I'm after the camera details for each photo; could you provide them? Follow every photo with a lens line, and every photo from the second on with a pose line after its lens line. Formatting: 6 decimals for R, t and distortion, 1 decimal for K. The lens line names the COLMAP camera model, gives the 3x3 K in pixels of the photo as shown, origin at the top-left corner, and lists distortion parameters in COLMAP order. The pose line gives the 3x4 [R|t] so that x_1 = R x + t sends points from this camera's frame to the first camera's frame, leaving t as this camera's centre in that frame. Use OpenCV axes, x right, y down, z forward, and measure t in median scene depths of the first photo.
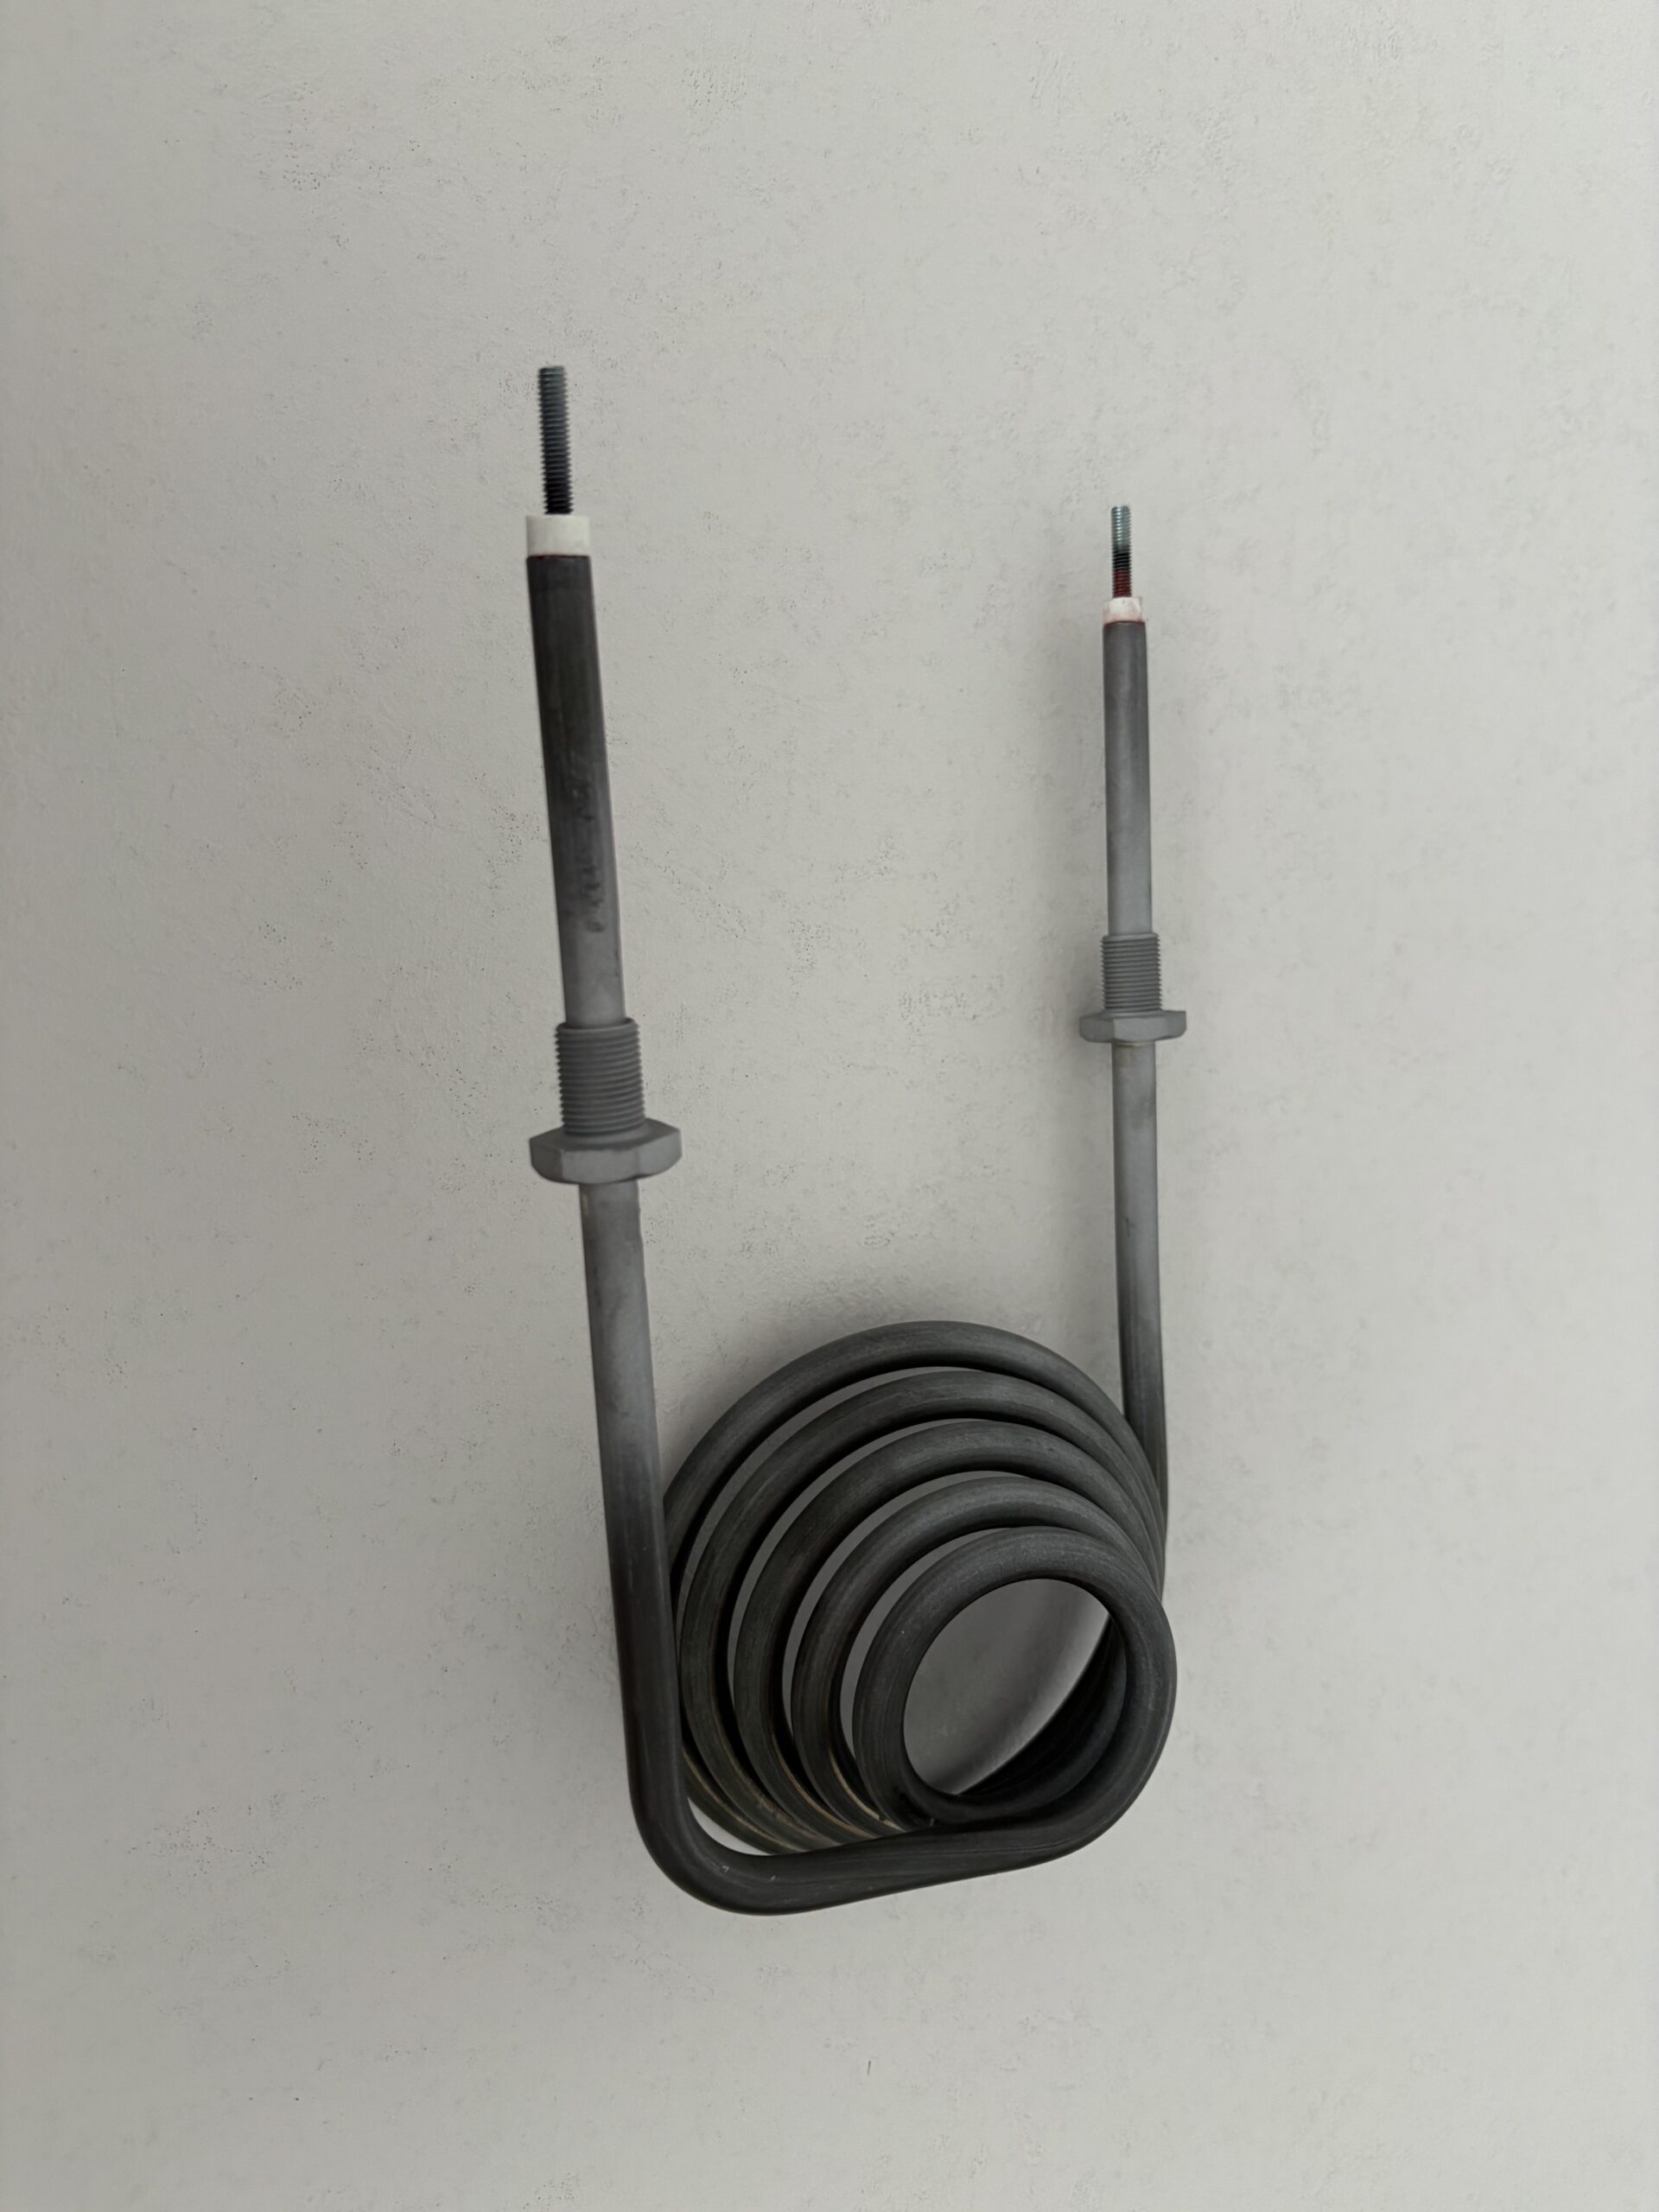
lens RADIAL K [[1657.3, 0, 829.5], [0, 1657.3, 1106.0], [0, 0, 1]] dist [0.002890, -0.023123]
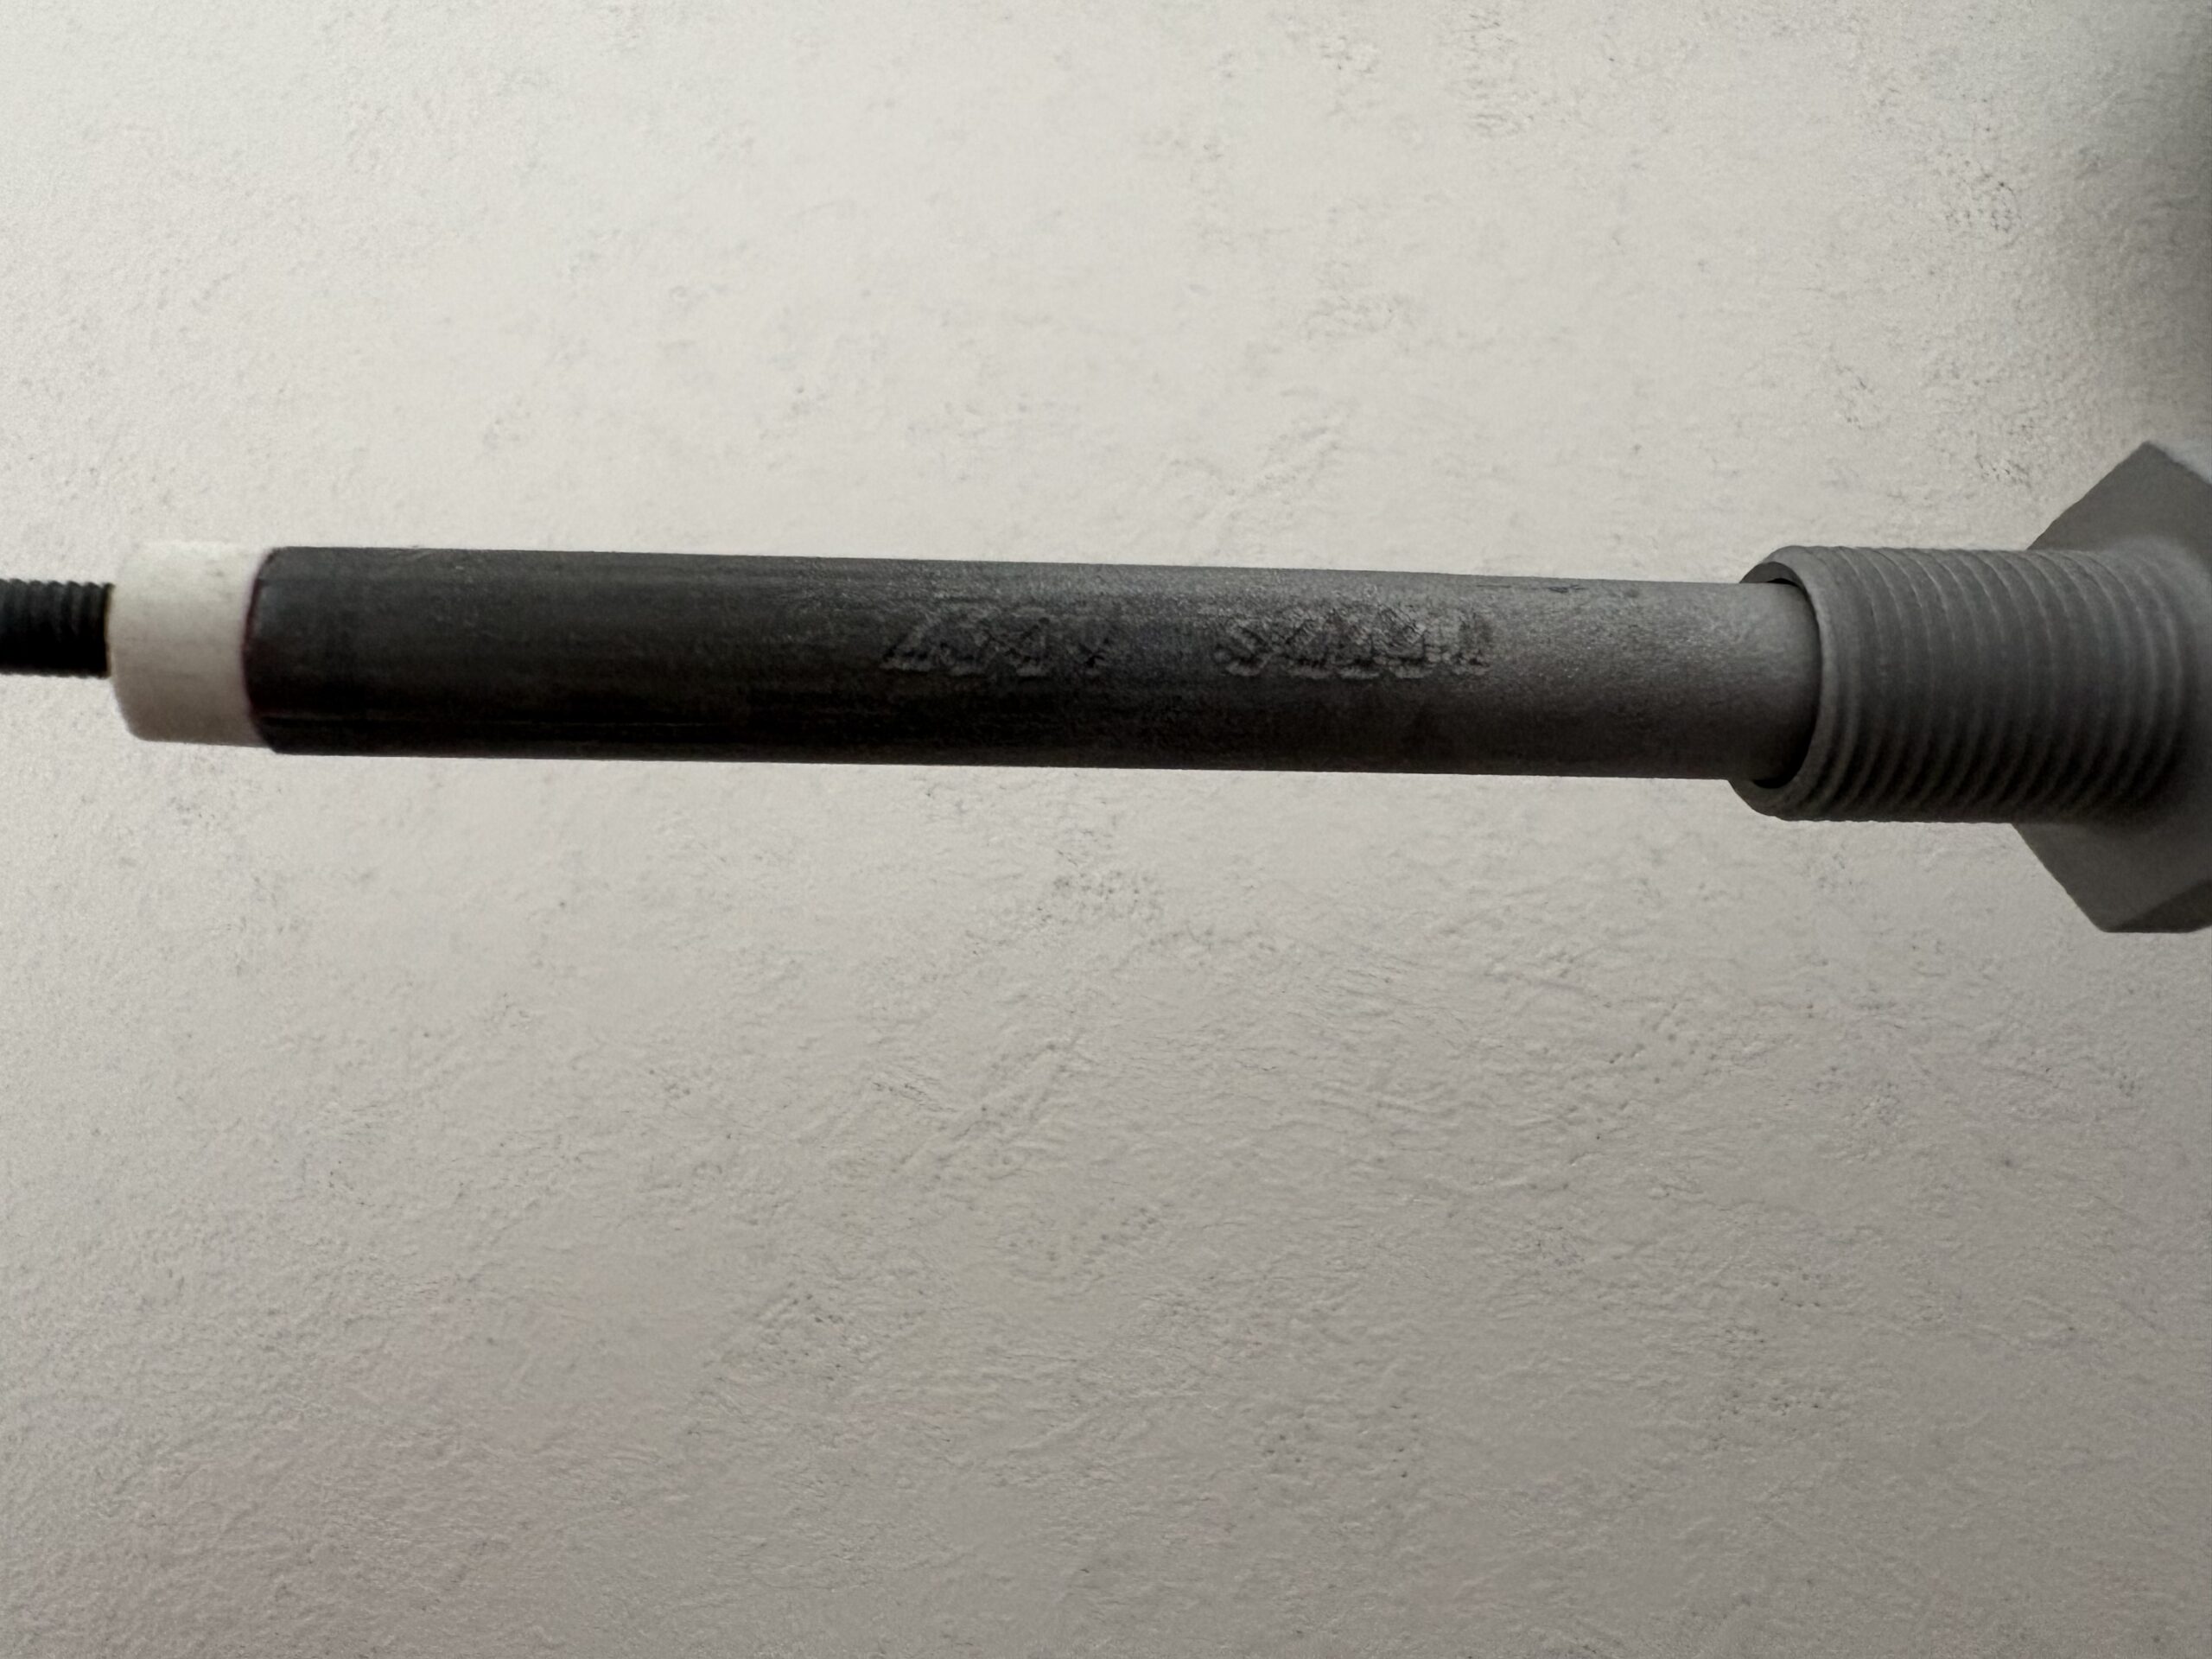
lens RADIAL K [[1654.8, 0, 1106.0], [0, 1654.8, 829.5], [0, 0, 1]] dist [0.002411, -0.000211]
pose [[0.076688, -0.986004, -0.148035, -0.120568], [0.987628, 0.095490, -0.124392, -0.118882], [0.136787, -0.136664, 0.981128, 0.618534]]
